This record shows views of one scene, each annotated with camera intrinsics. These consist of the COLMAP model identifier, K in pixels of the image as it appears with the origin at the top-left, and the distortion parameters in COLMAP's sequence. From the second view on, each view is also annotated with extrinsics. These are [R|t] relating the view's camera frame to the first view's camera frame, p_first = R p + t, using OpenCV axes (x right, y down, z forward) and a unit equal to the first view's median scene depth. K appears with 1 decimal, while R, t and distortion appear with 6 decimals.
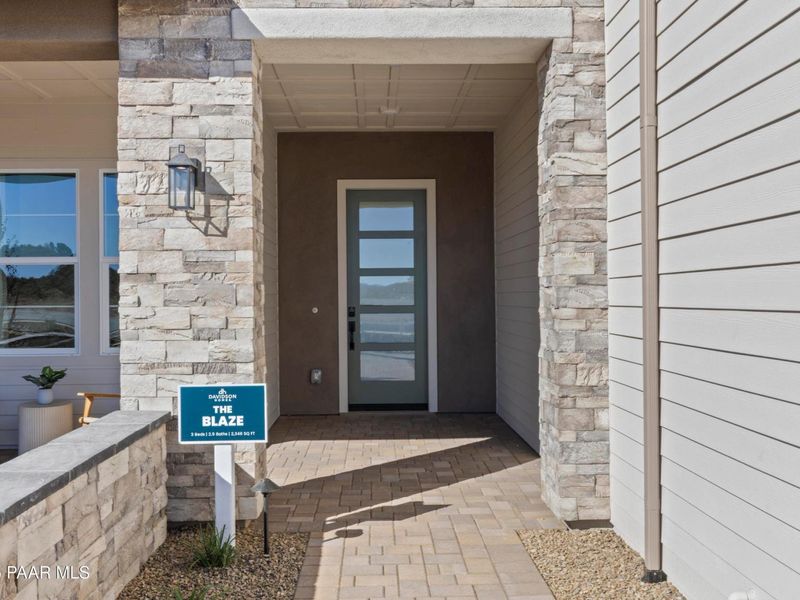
lens RADIAL K [[768.9, 0, 400.0], [0, 768.9, 300.0], [0, 0, 1]] dist [-0.007645, -0.001678]
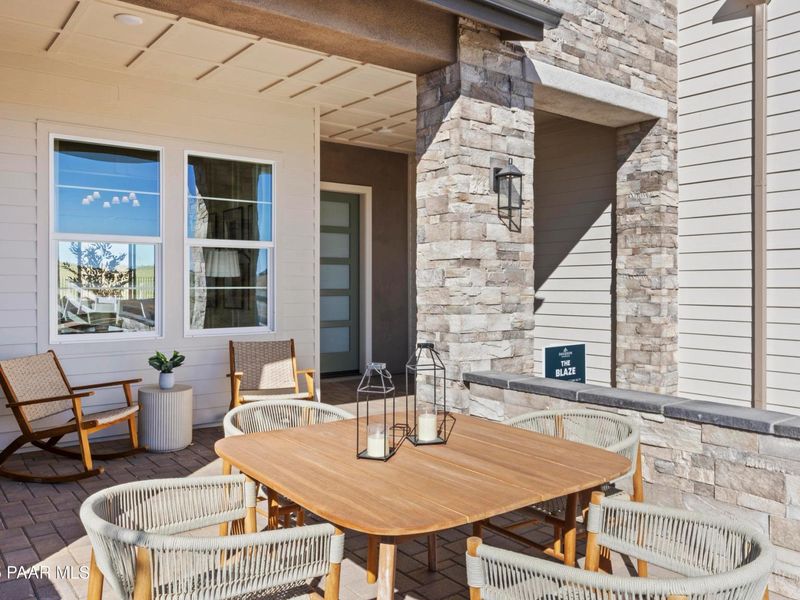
lens RADIAL K [[664.8, 0, 399.6], [0, 664.8, 289.0], [0, 0, 1]] dist [0.001792, 0.002250]
pose [[0.801763, 0.003363, 0.597633, -1.055800], [-0.002696, 0.999994, -0.002011, 0.015248], [-0.597636, 0.000001, 0.801768, 0.226078]]
